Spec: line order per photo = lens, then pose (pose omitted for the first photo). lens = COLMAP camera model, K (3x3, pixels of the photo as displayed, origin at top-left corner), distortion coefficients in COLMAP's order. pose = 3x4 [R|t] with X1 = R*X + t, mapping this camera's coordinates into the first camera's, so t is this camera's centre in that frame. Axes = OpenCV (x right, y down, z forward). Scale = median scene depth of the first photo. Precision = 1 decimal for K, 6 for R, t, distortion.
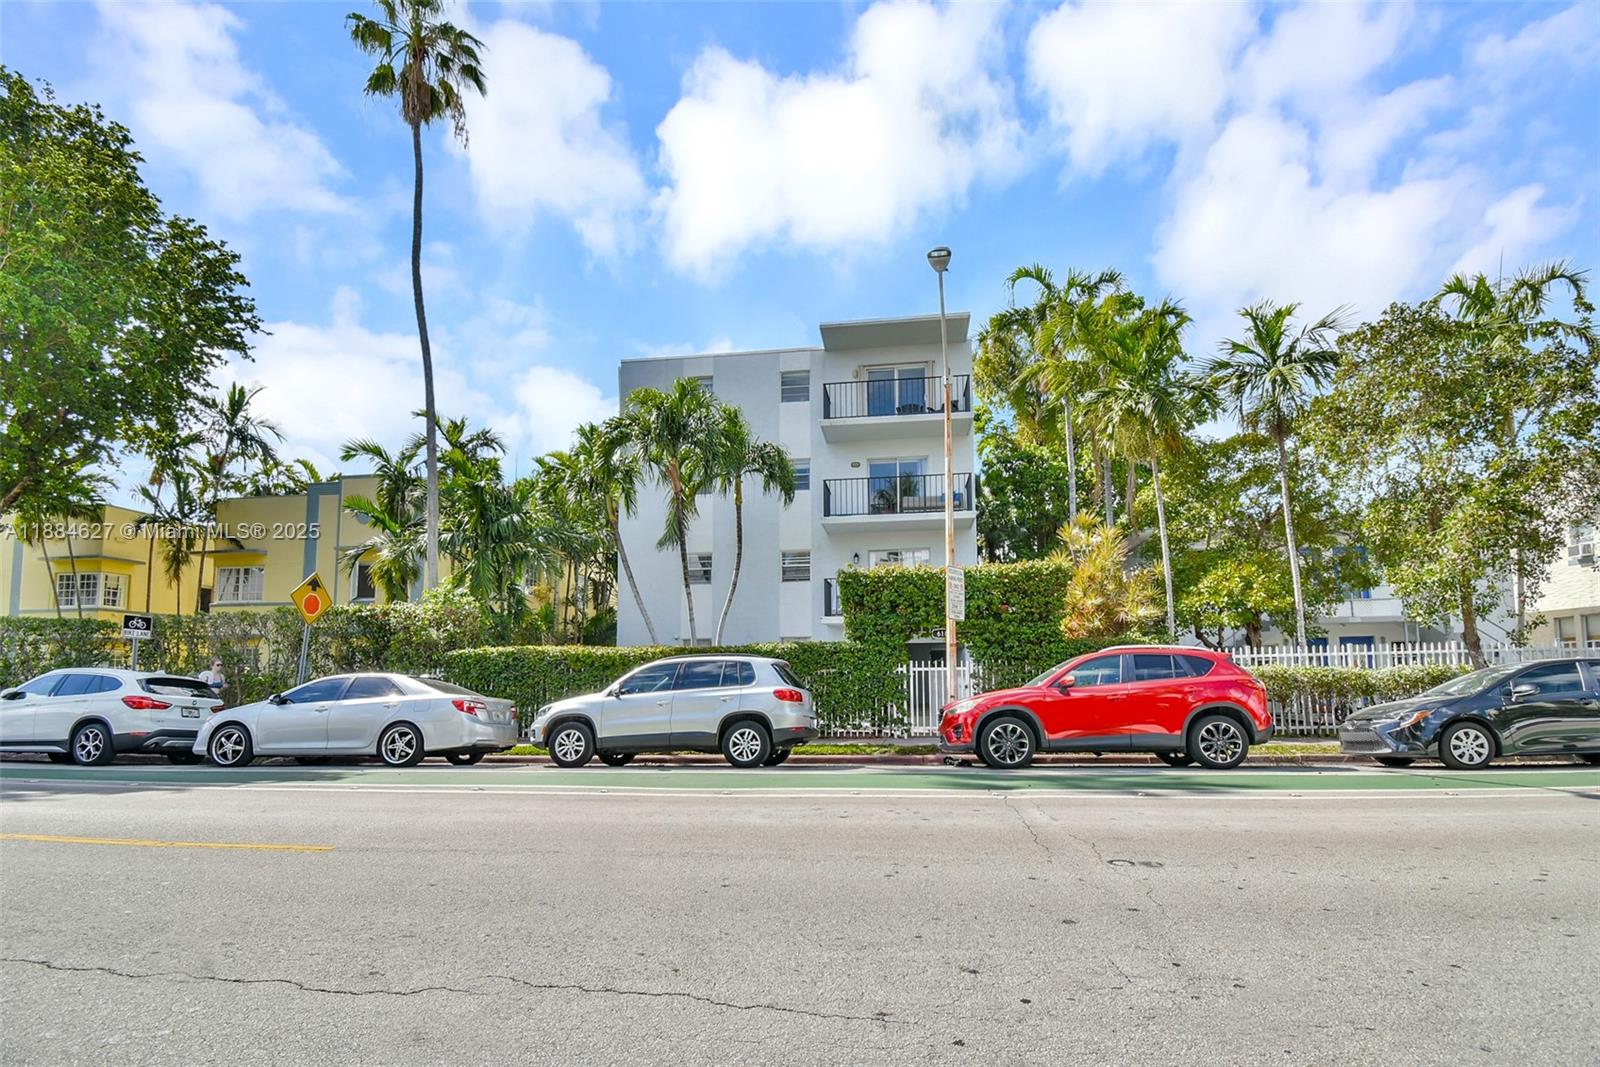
lens RADIAL K [[719.6, 0, 800.0], [0, 719.6, 533.5], [0, 0, 1]] dist [0.032409, -0.016174]
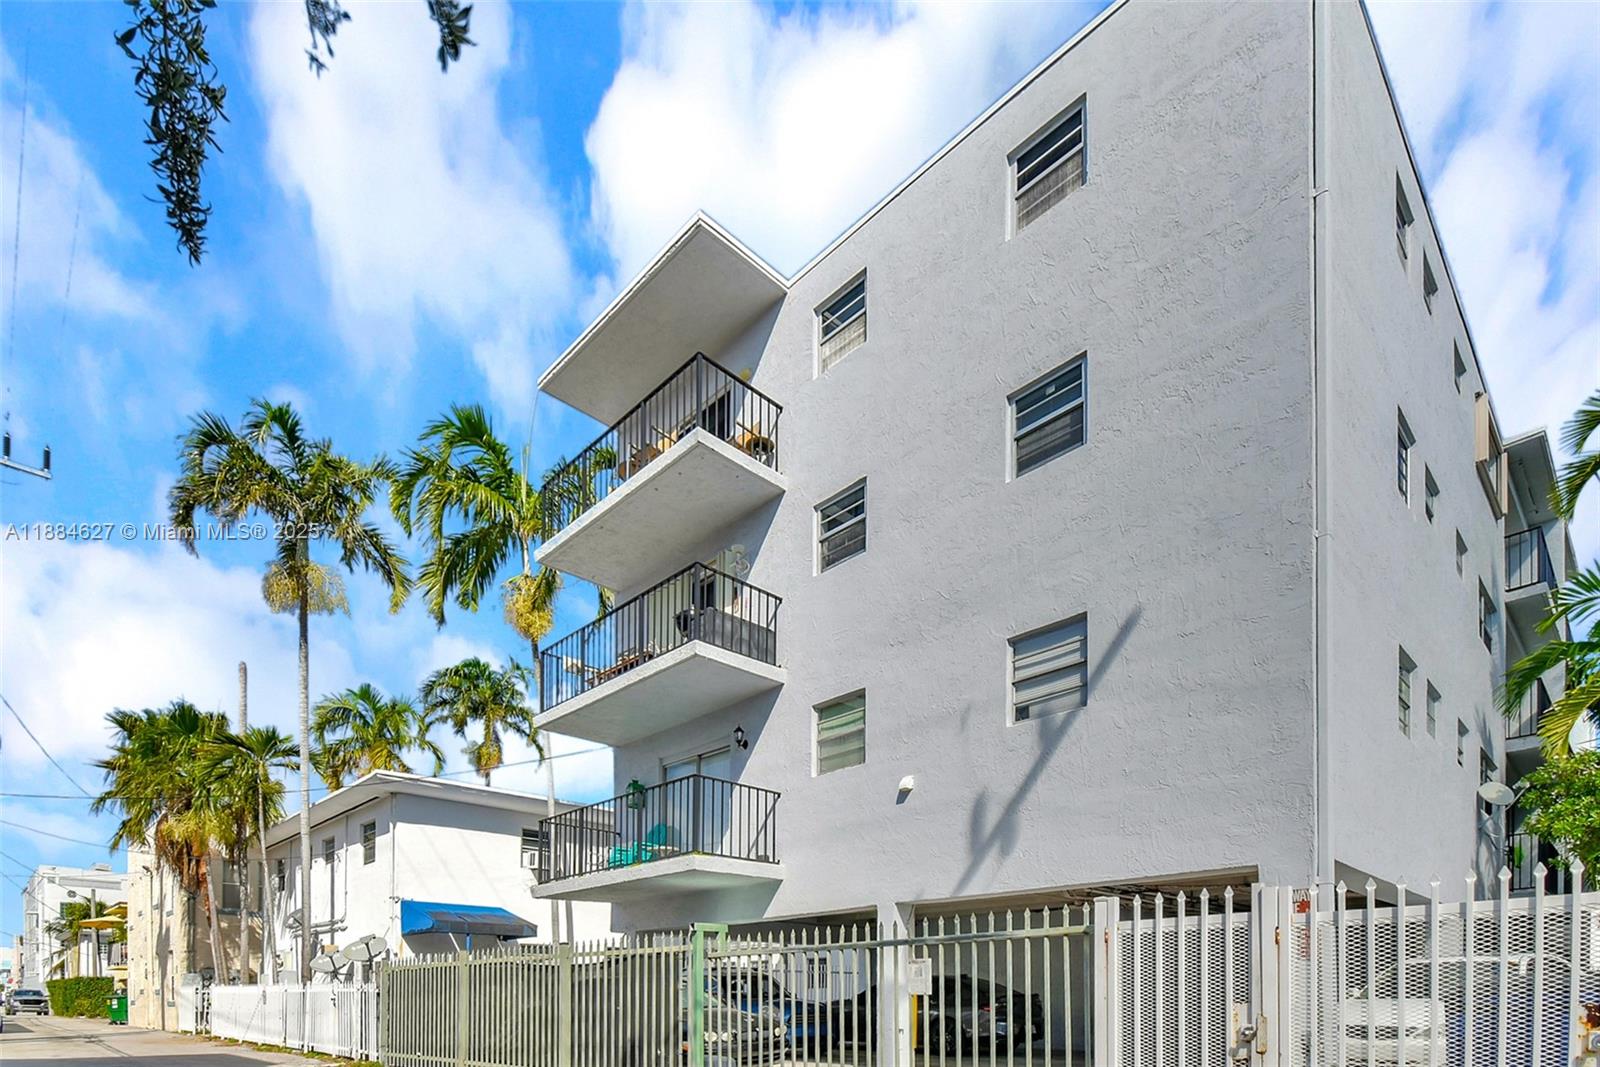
lens RADIAL K [[719.6, 0, 800.0], [0, 719.6, 533.5], [0, 0, 1]] dist [0.032409, -0.016174]
pose [[0.999105, 0.040305, 0.012870, 0.003372], [-0.029295, 0.878464, -0.476910, 0.064816], [-0.030528, 0.476106, 0.878858, 0.551269]]
